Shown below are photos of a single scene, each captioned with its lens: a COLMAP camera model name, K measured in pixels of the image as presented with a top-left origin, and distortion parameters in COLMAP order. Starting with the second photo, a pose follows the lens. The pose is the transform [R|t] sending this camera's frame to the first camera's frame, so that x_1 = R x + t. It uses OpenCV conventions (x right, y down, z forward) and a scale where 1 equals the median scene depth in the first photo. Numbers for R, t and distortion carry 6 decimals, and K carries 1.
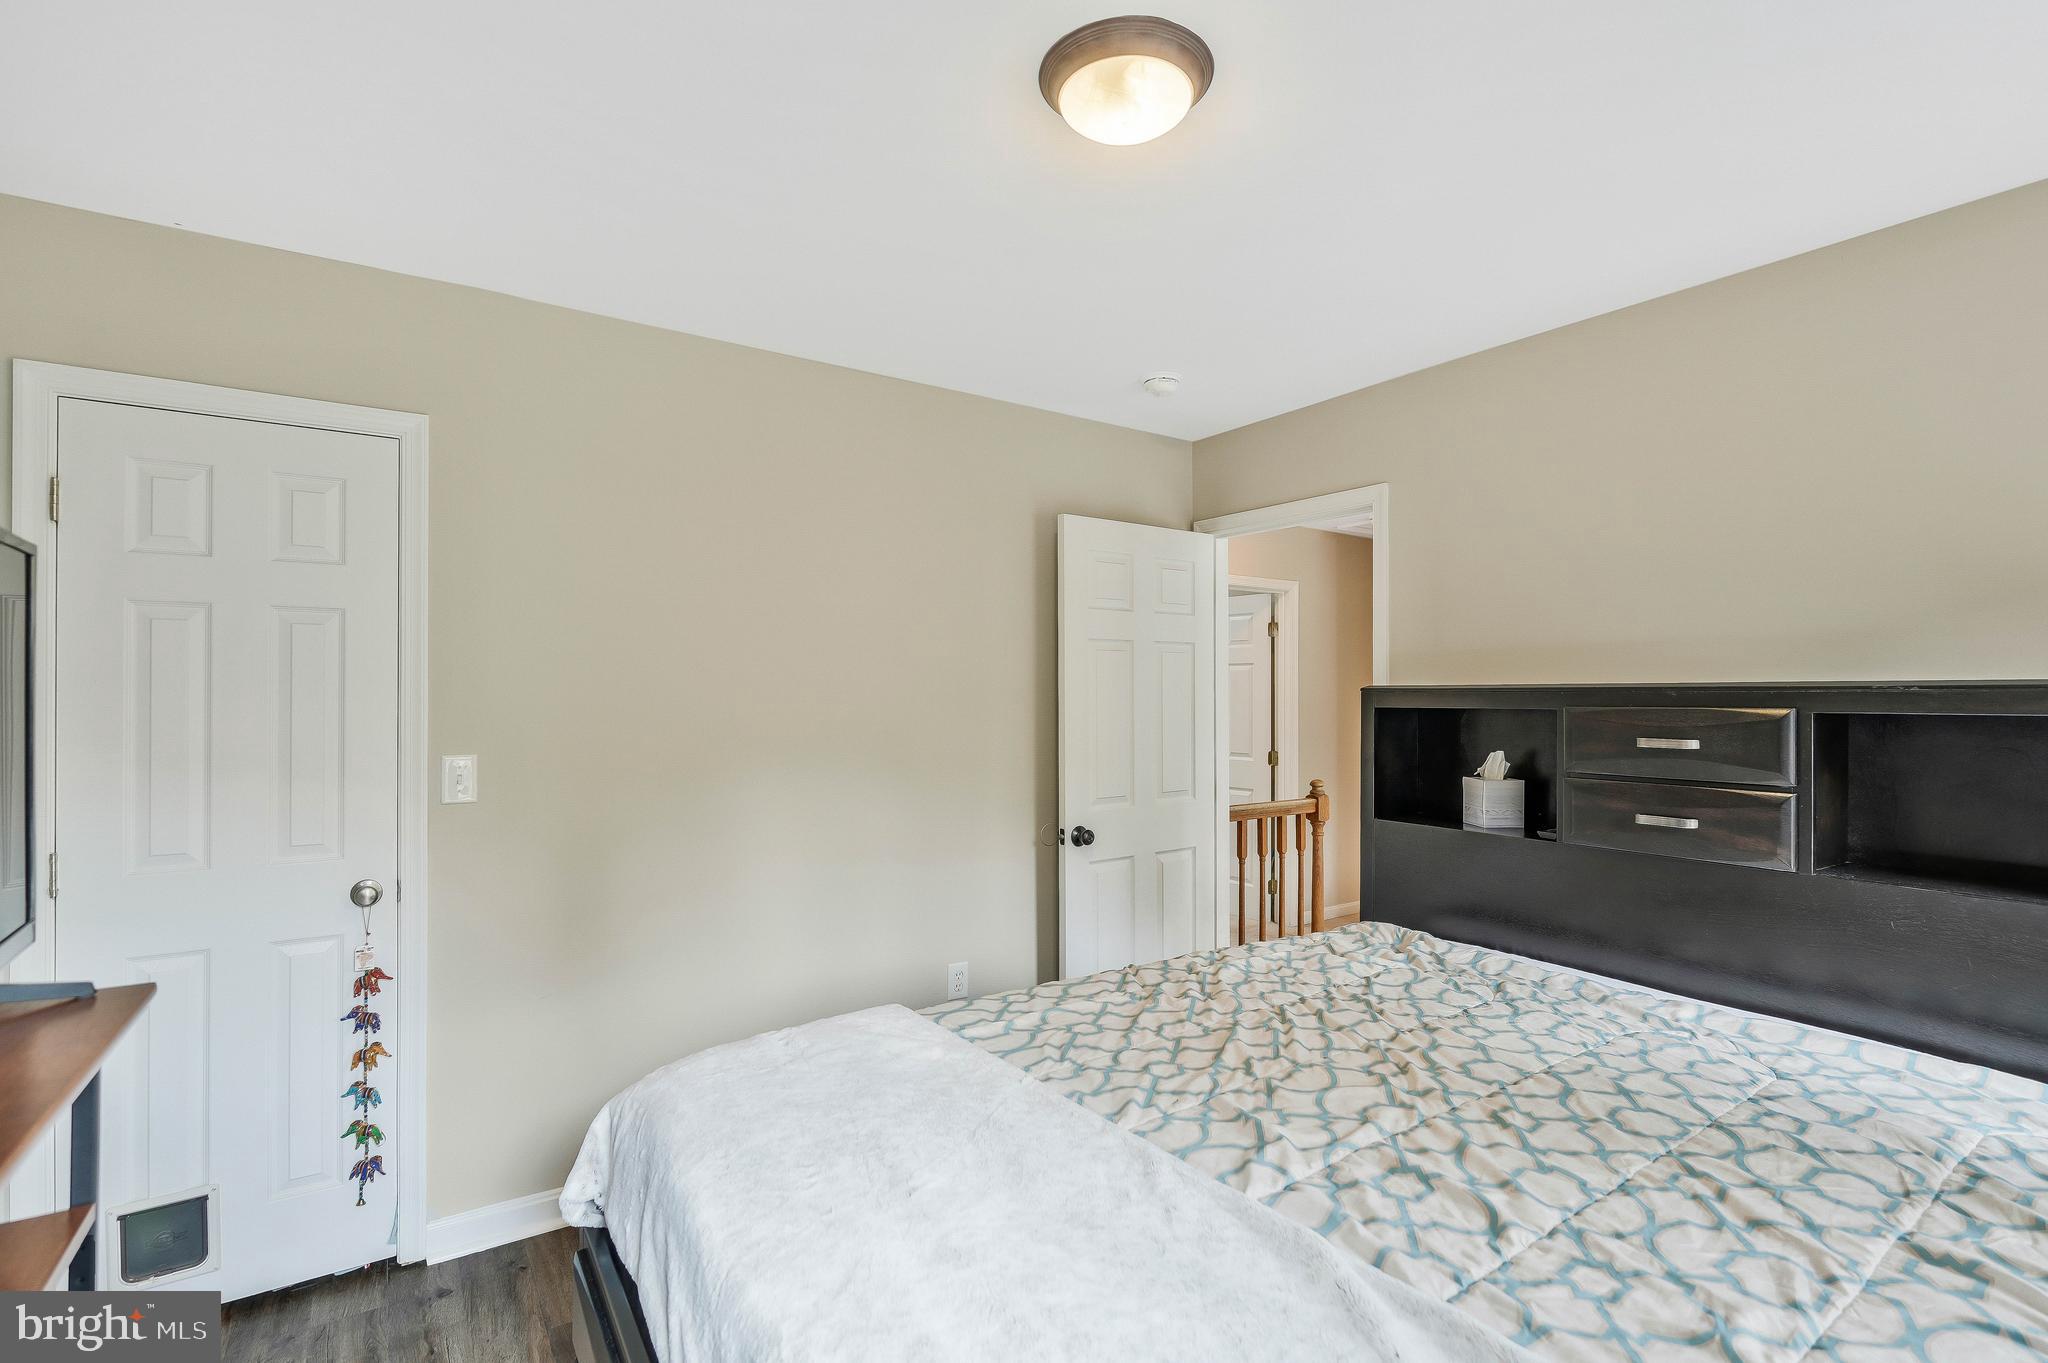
lens RADIAL K [[943.5, 0, 1015.2], [0, 943.5, 676.9], [0, 0, 1]] dist [0.001058, -0.000430]
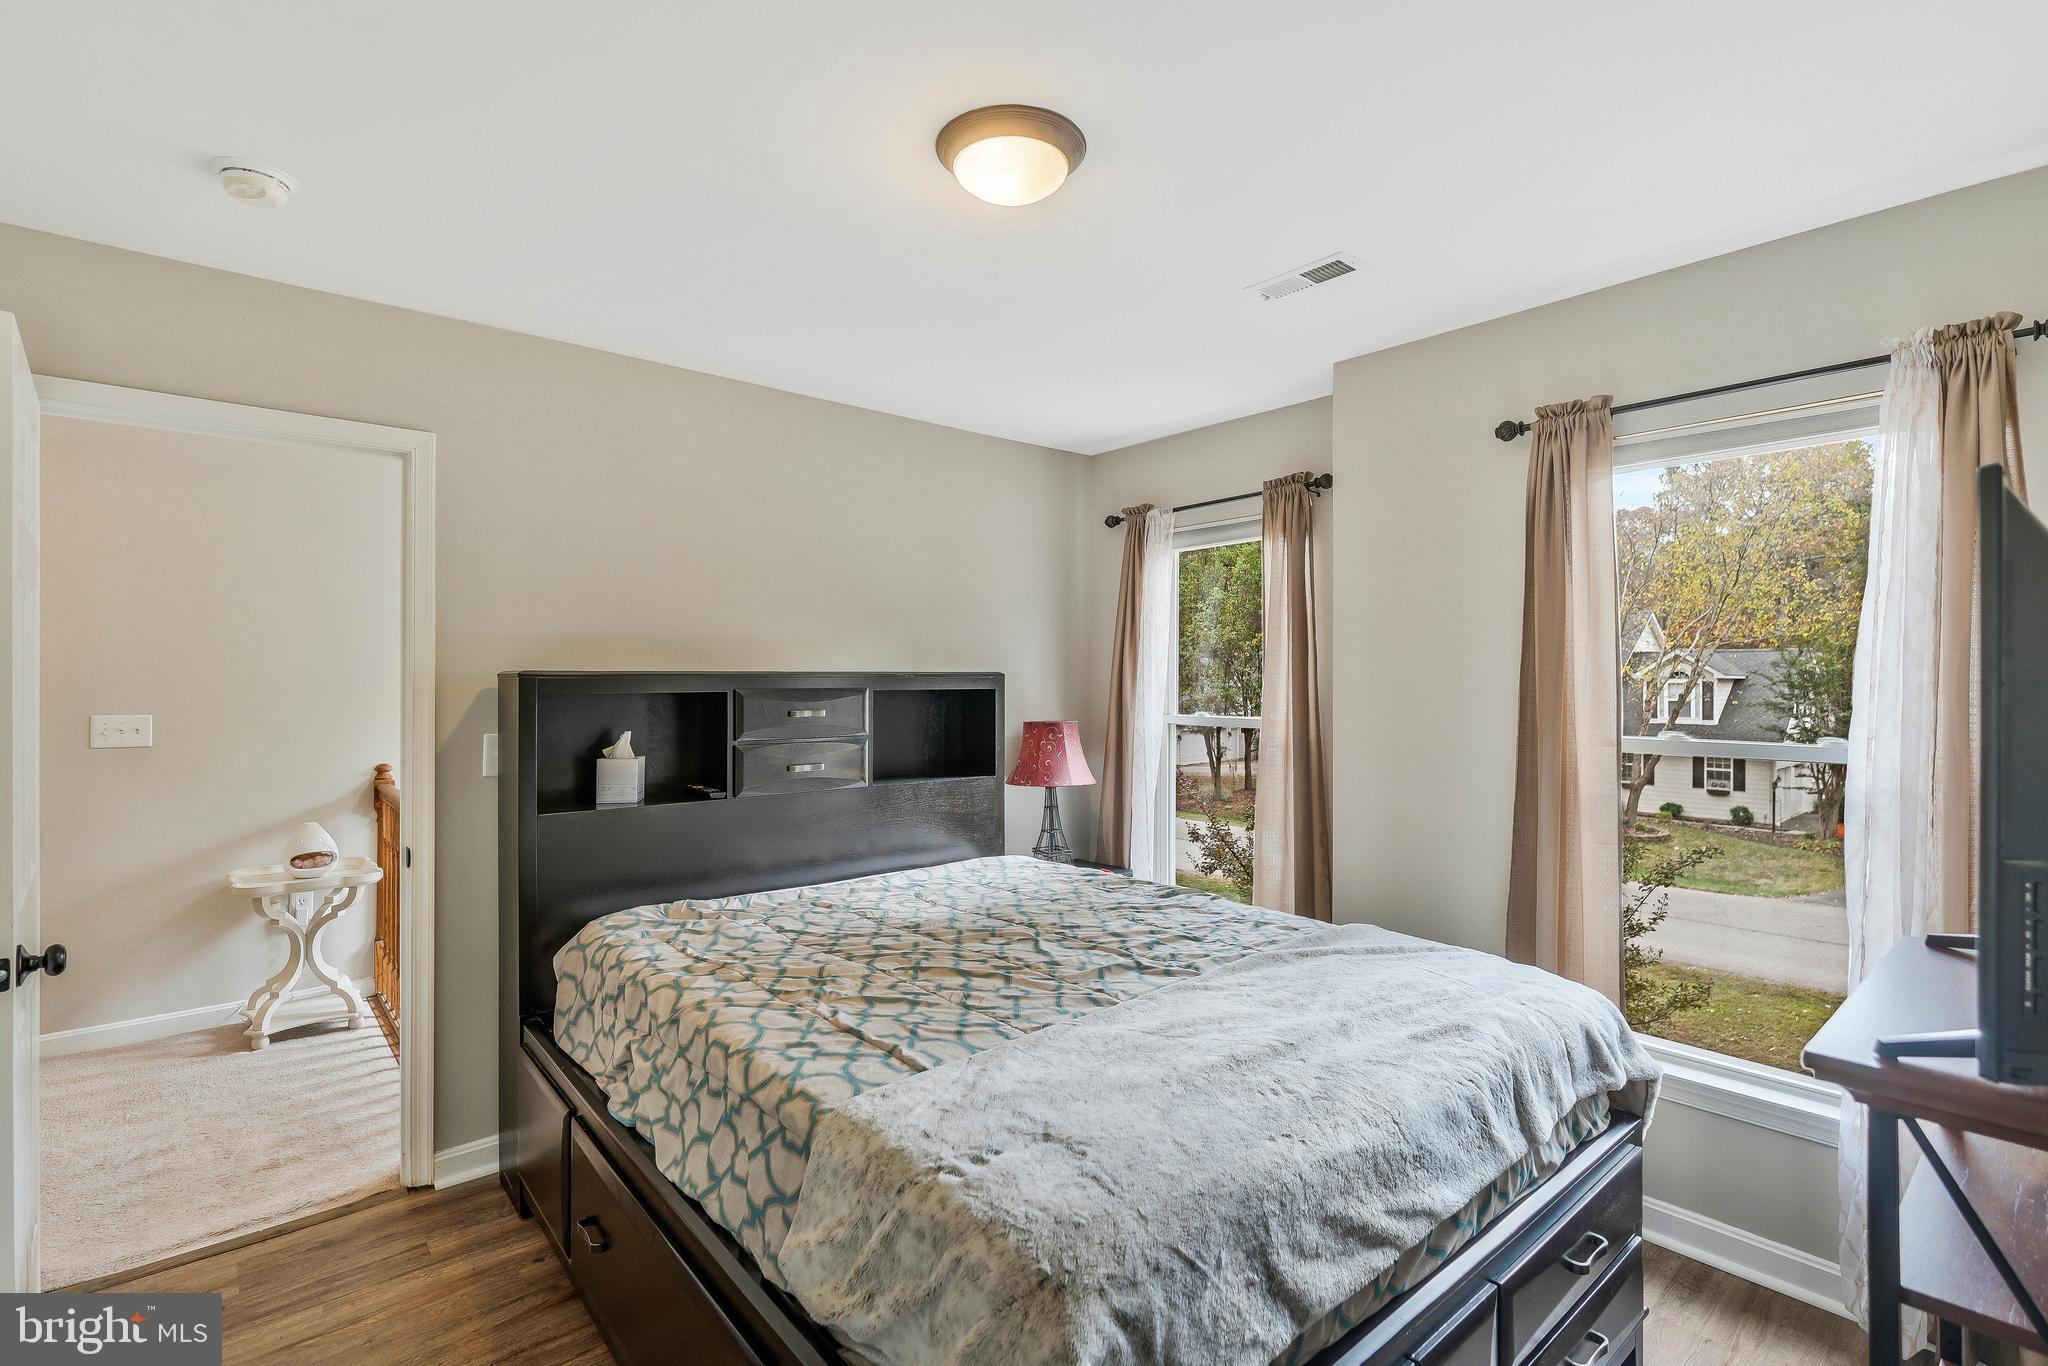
lens RADIAL K [[943.5, 0, 1015.2], [0, 943.5, 678.4], [0, 0, 1]] dist [0.001058, -0.000430]
pose [[-0.121136, -0.003299, 0.992630, -0.819977], [-0.023173, 0.999731, 0.000495, 0.006846], [-0.992365, -0.022942, -0.121180, 0.896318]]
